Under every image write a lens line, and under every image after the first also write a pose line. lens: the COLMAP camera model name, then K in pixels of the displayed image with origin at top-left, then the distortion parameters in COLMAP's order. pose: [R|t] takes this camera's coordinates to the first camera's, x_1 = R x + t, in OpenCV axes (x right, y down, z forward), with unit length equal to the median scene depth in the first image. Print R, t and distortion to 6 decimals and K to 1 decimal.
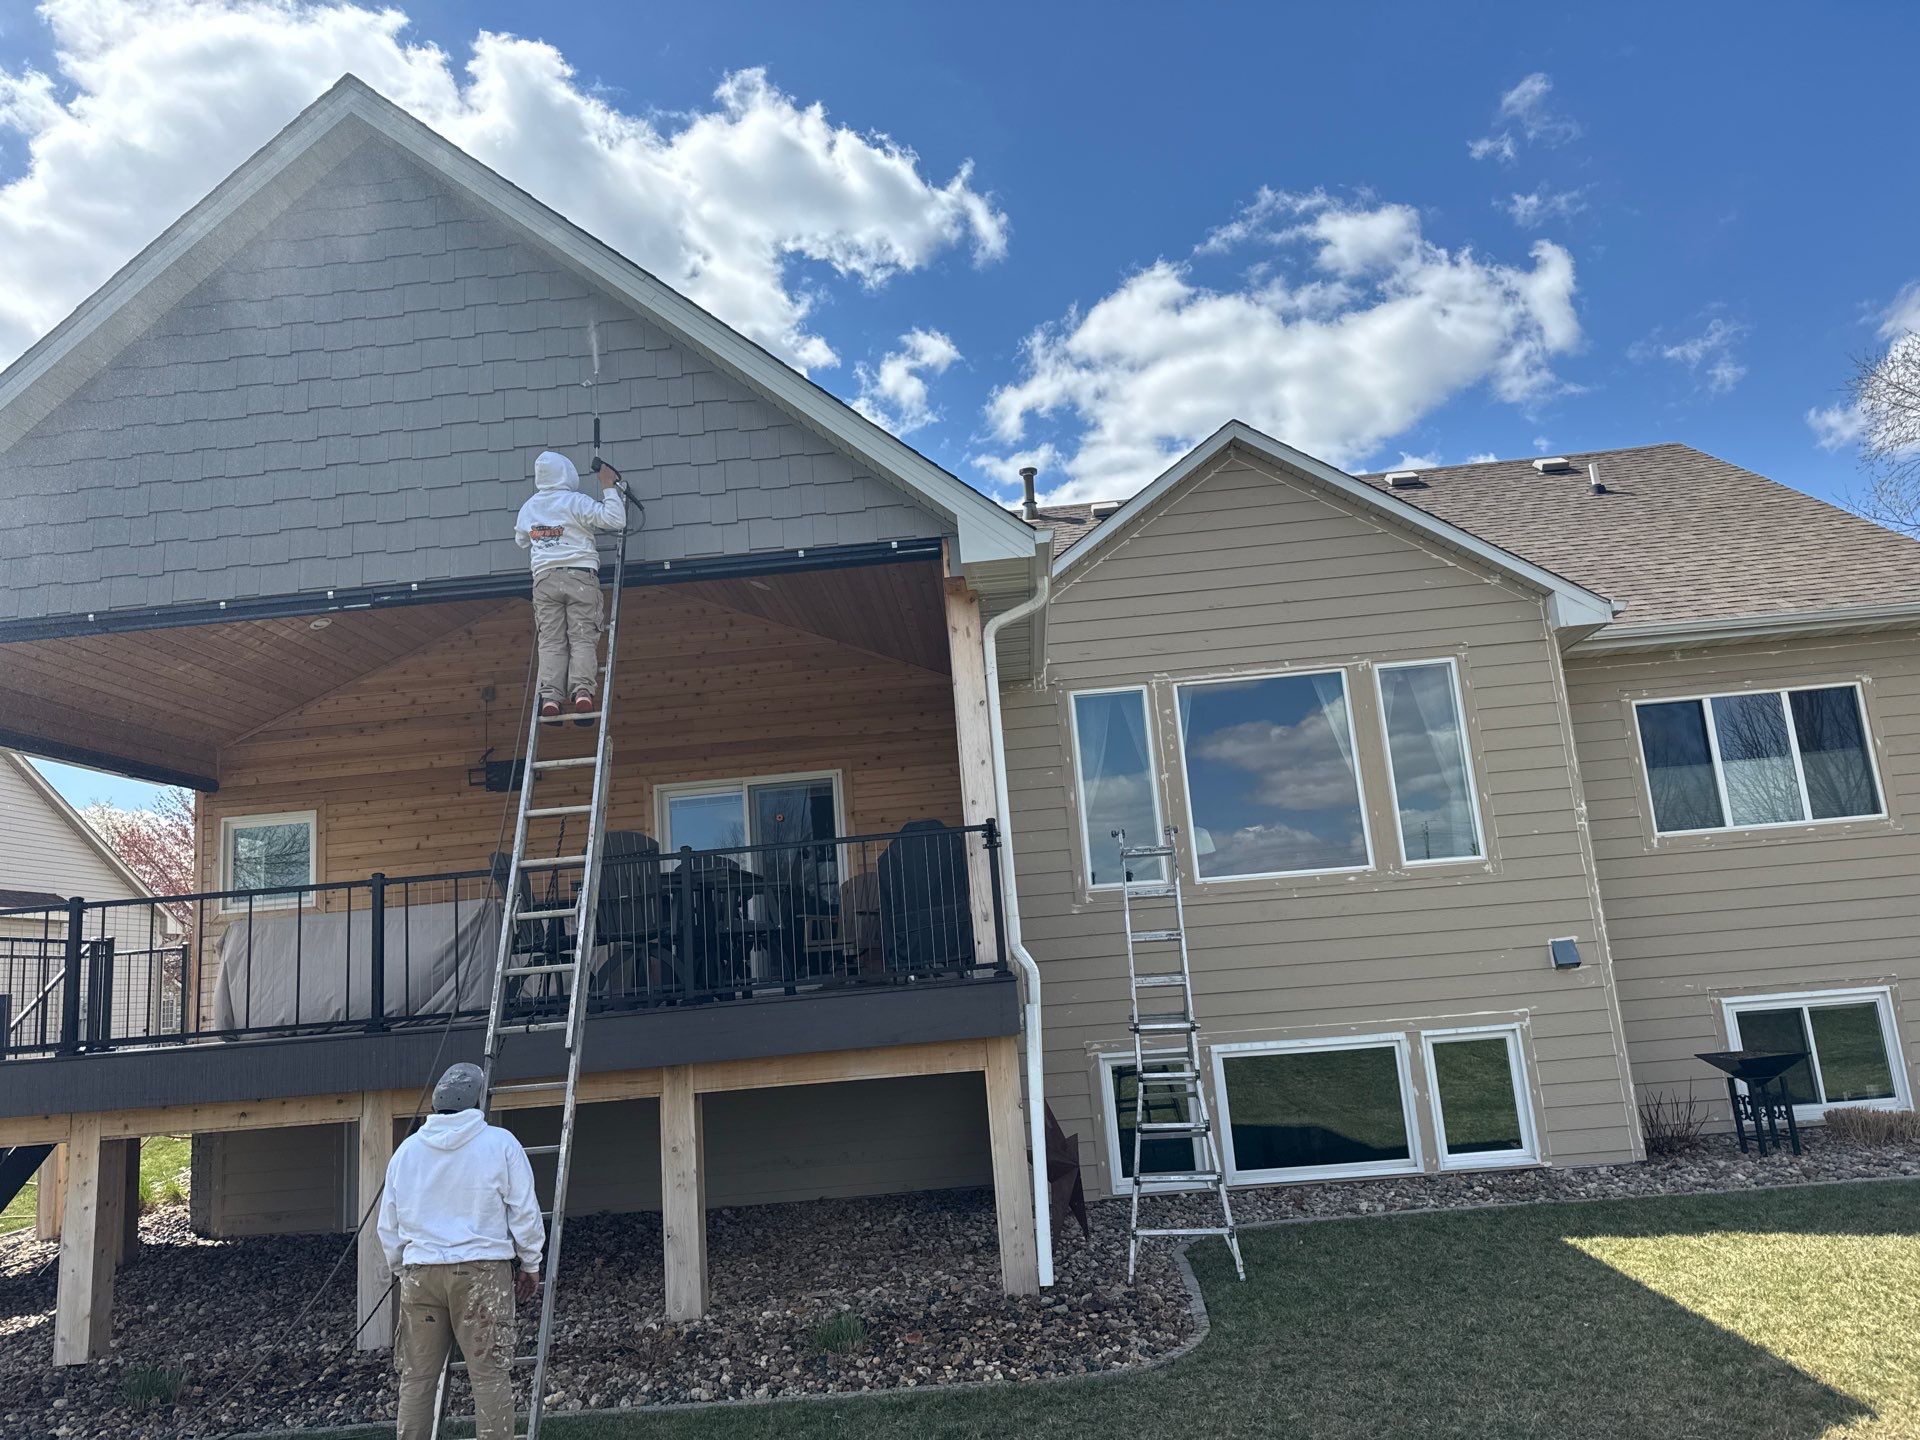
lens RADIAL K [[1351.2, 0, 958.2], [0, 1351.2, 745.2], [0, 0, 1]] dist [0.100077, -0.154892]
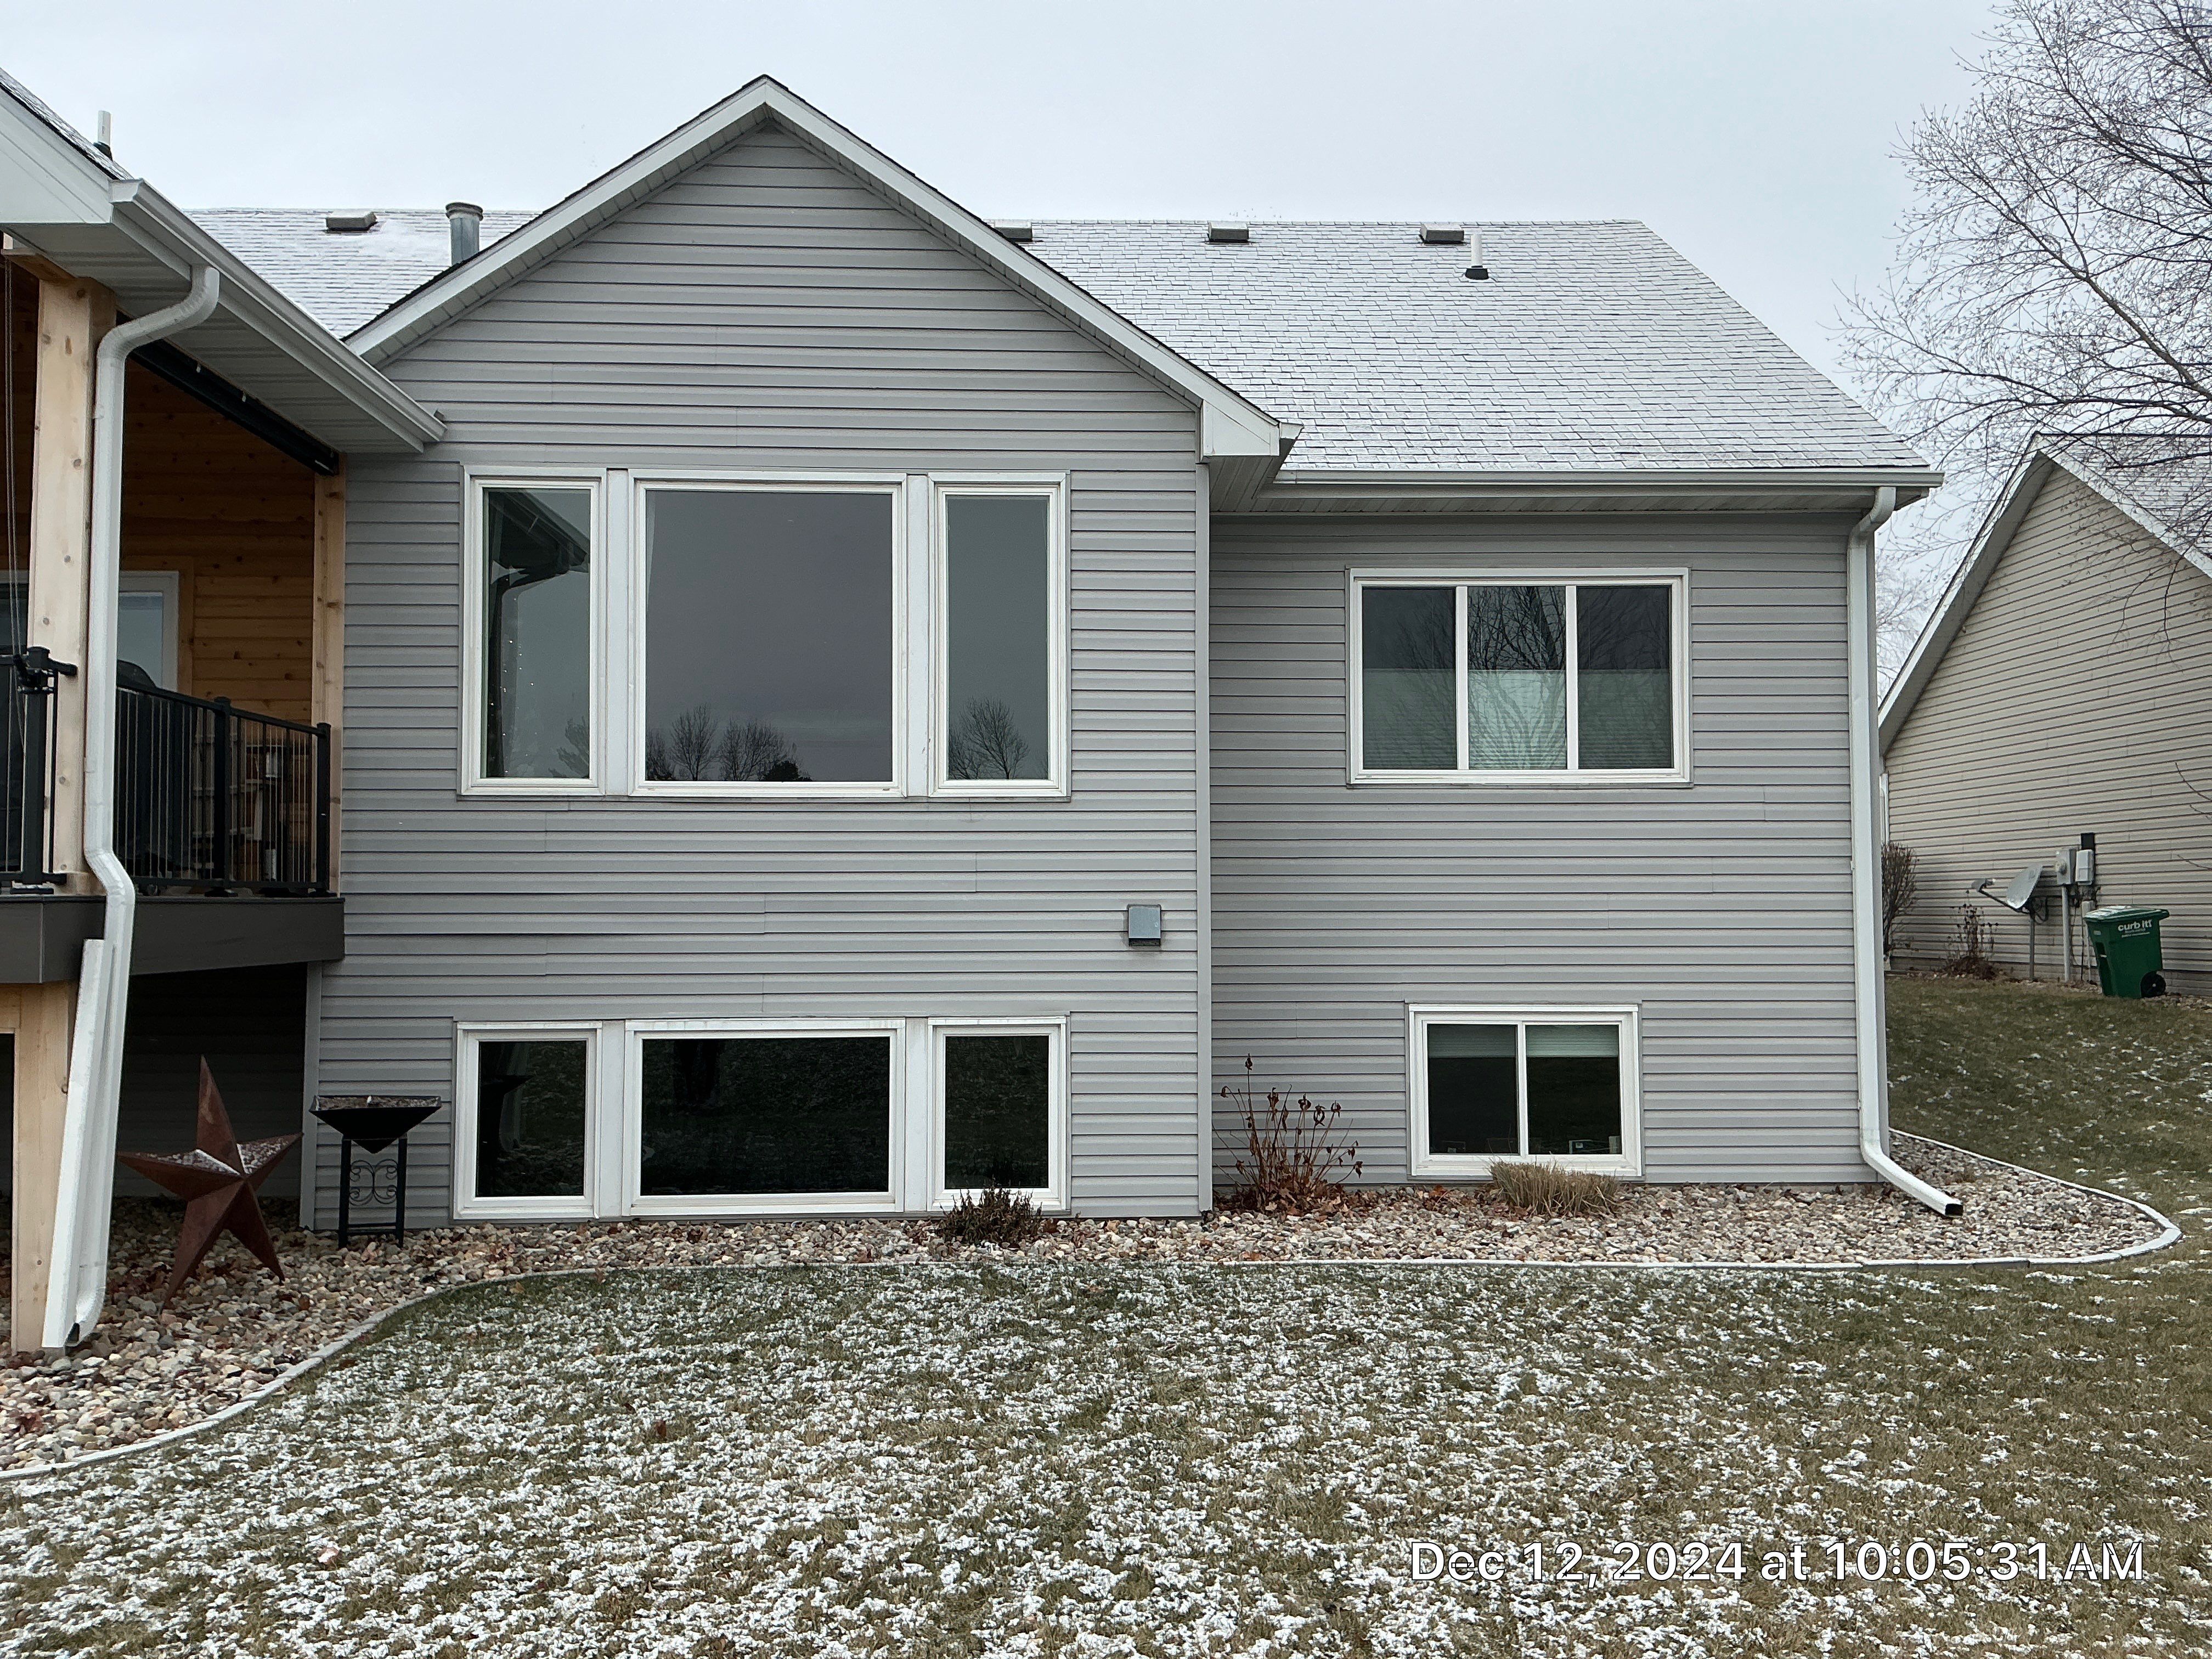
lens RADIAL K [[1853.3, 0, 1110.0], [0, 1853.3, 906.9], [0, 0, 1]] dist [0.075996, -0.133405]
pose [[0.992843, 0.075921, 0.092191, 0.285295], [-0.089837, 0.983401, 0.157647, -0.005745], [-0.078692, -0.164801, 0.983183, 0.051891]]
